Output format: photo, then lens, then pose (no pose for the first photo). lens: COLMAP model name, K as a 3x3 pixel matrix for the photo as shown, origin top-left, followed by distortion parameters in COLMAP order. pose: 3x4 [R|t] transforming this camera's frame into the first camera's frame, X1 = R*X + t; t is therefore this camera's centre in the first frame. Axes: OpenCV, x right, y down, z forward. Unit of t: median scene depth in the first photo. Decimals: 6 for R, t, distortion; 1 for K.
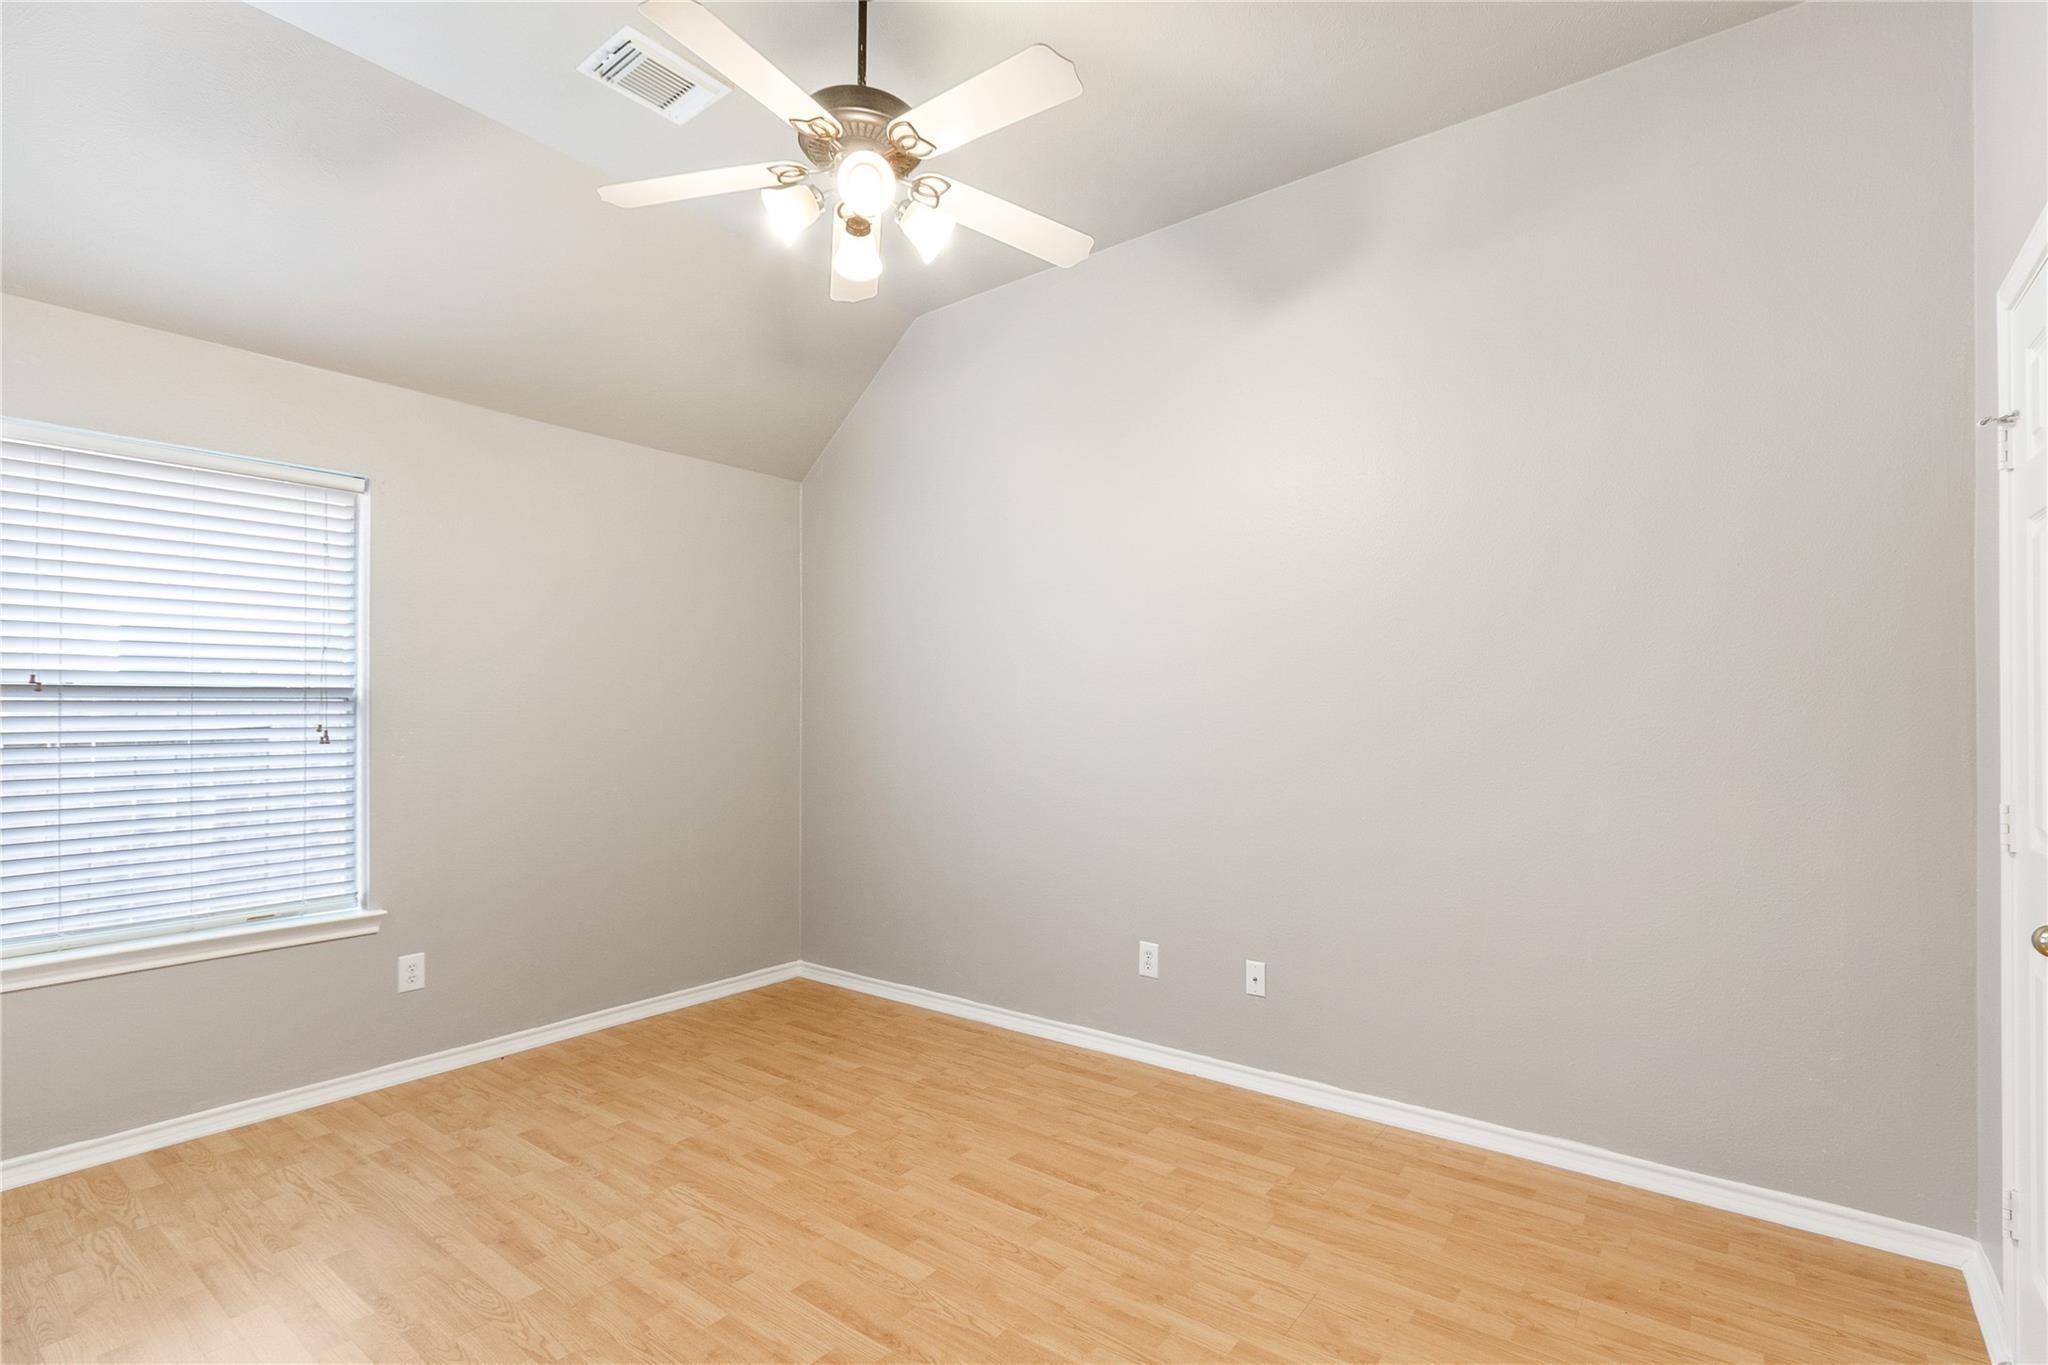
lens RADIAL K [[953.7, 0, 1031.8], [0, 953.7, 695.3], [0, 0, 1]] dist [0.001204, 0.000267]
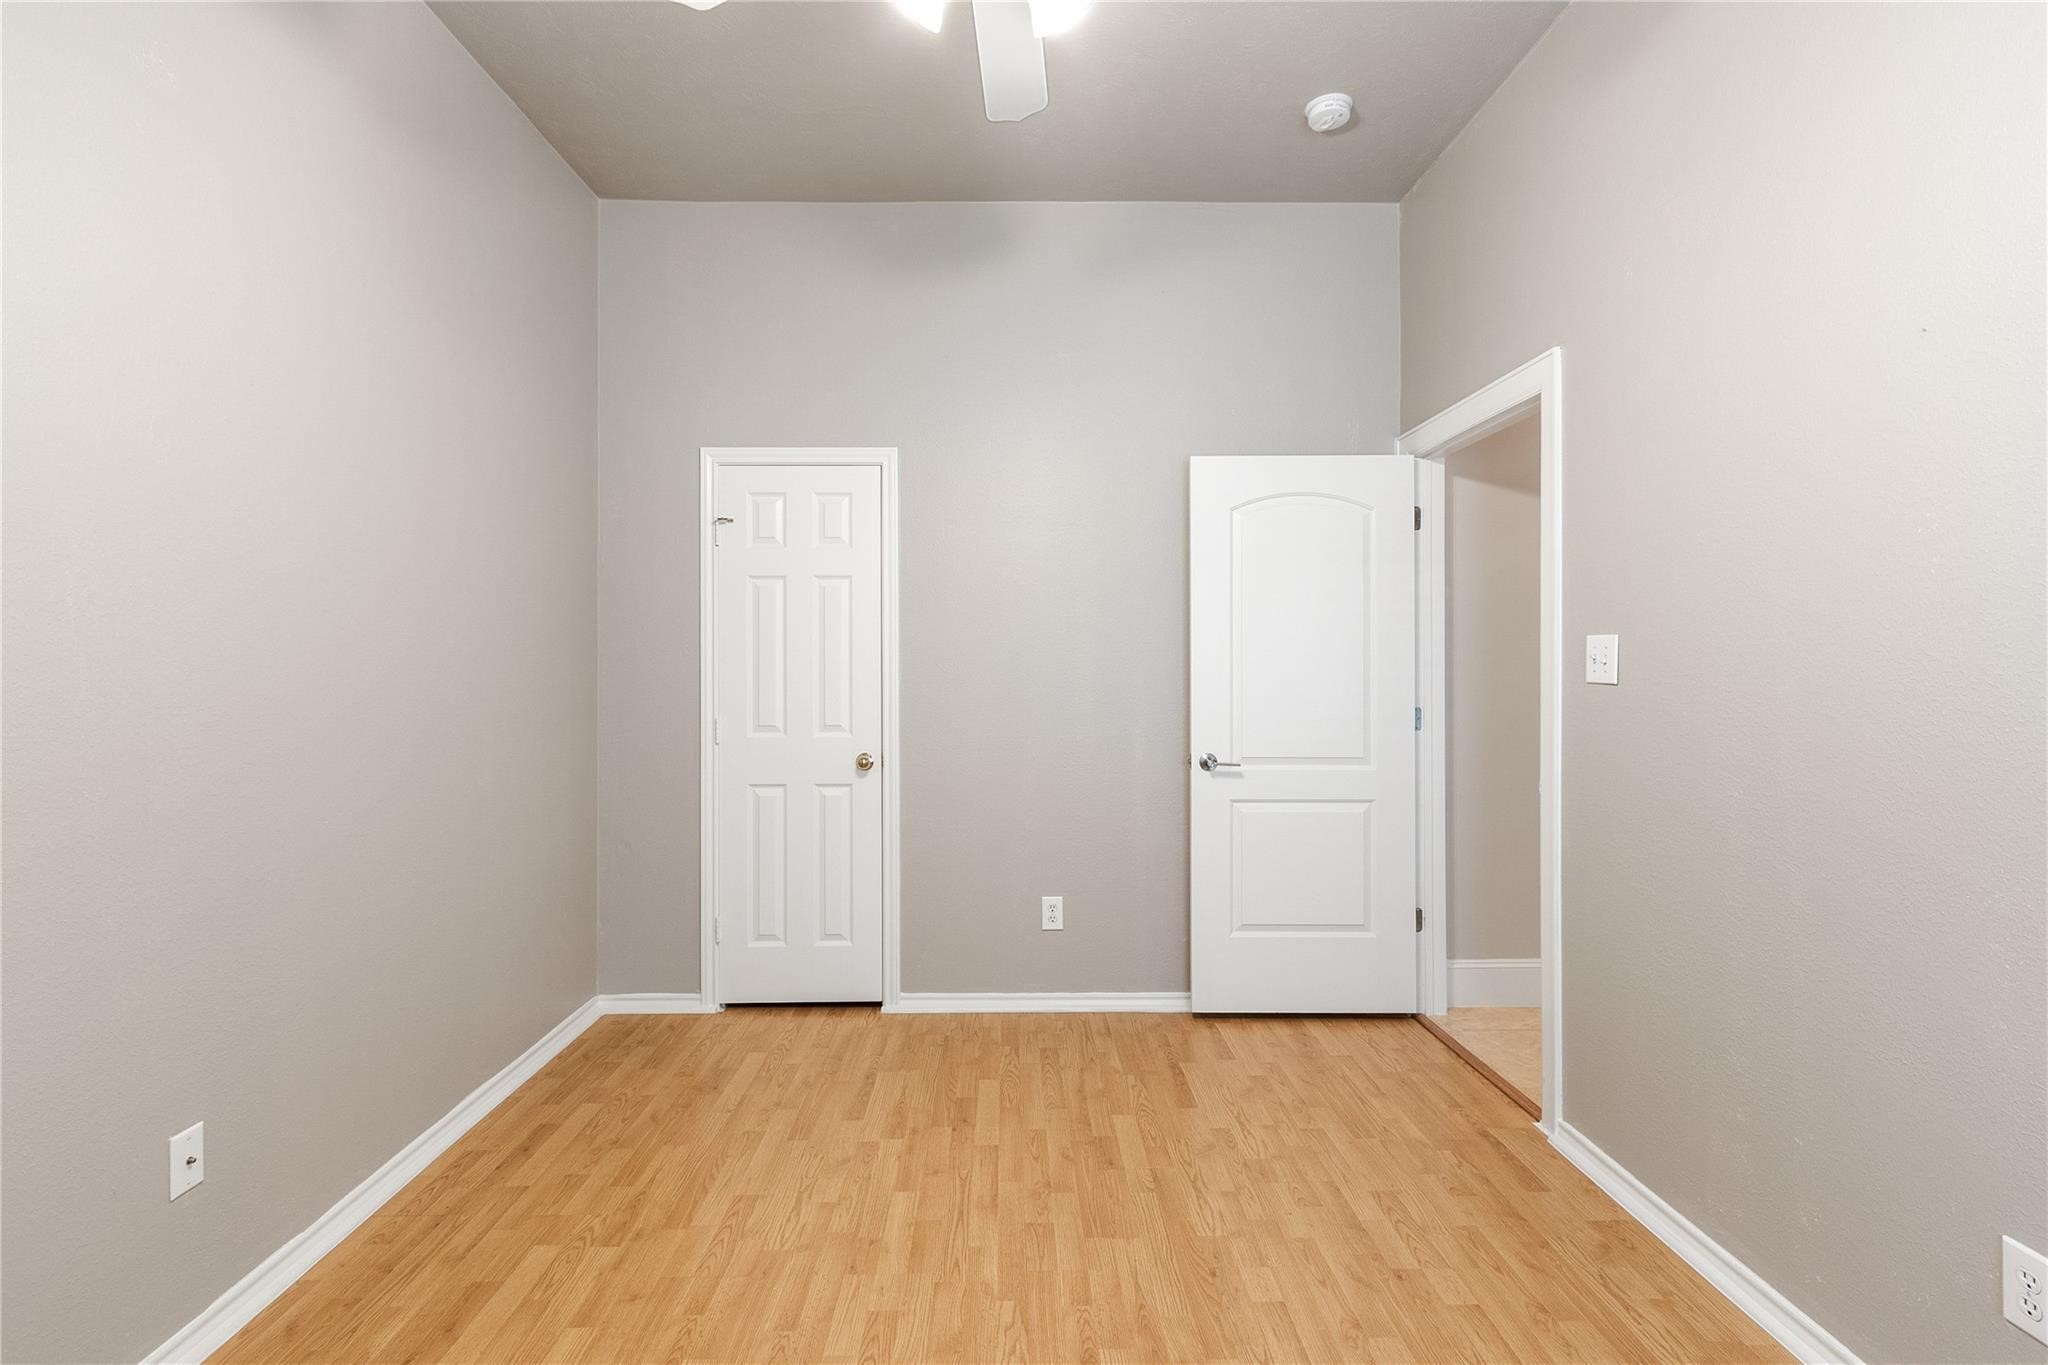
lens RADIAL K [[953.7, 0, 1029.5], [0, 953.7, 675.3], [0, 0, 1]] dist [0.001204, 0.000267]
pose [[-0.626962, -0.002250, 0.779047, -0.688813], [-0.009243, 0.999947, -0.004551, 0.025739], [-0.778995, -0.010054, -0.626950, 1.363727]]
